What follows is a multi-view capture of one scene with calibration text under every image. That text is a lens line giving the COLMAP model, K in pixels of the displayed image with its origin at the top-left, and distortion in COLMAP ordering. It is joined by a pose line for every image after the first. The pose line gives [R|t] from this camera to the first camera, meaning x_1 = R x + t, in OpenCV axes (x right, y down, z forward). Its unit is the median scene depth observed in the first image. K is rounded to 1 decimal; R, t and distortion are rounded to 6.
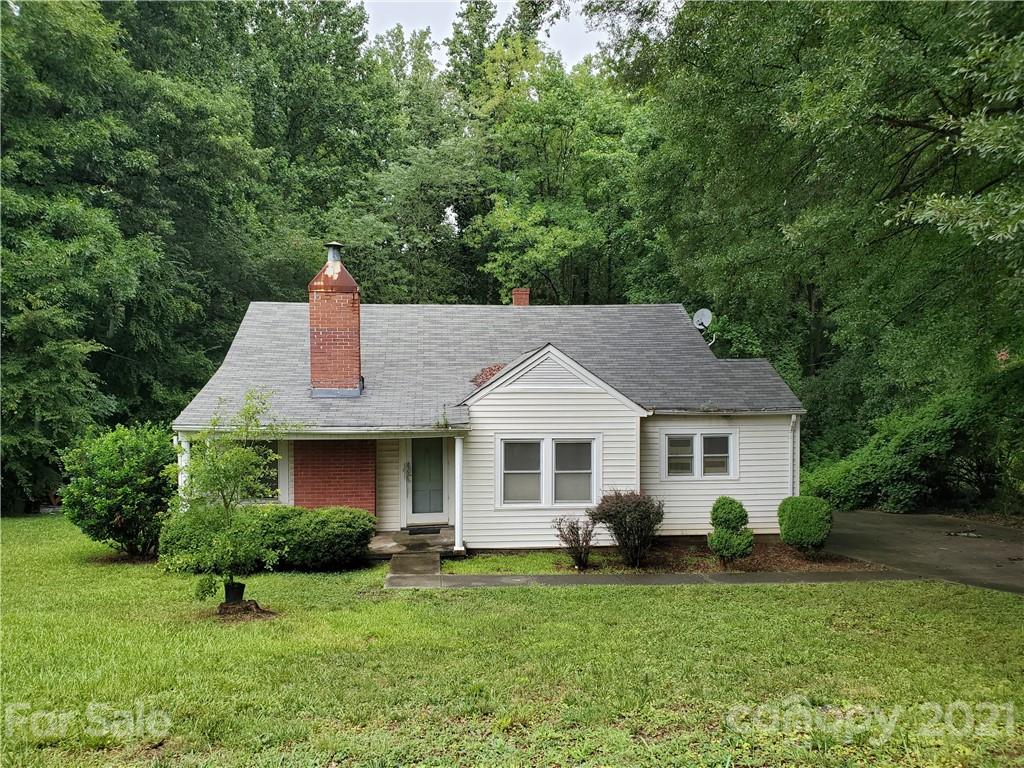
lens RADIAL K [[781.4, 0, 511.7], [0, 781.4, 383.4], [0, 0, 1]] dist [0.067789, -0.000115]
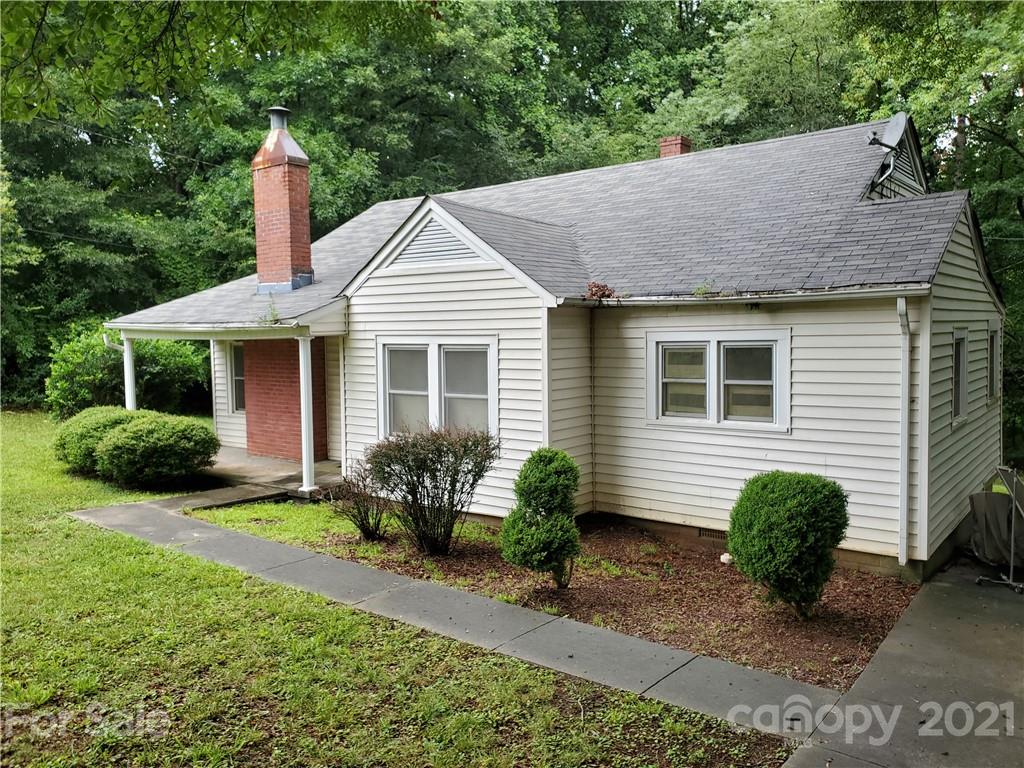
lens RADIAL K [[781.4, 0, 511.9], [0, 781.4, 385.2], [0, 0, 1]] dist [0.067789, -0.000115]
pose [[0.706725, 0.039639, -0.706377, 0.518452], [0.014698, 0.997391, 0.070674, 0.054842], [0.707336, -0.060329, 0.704299, 0.532385]]
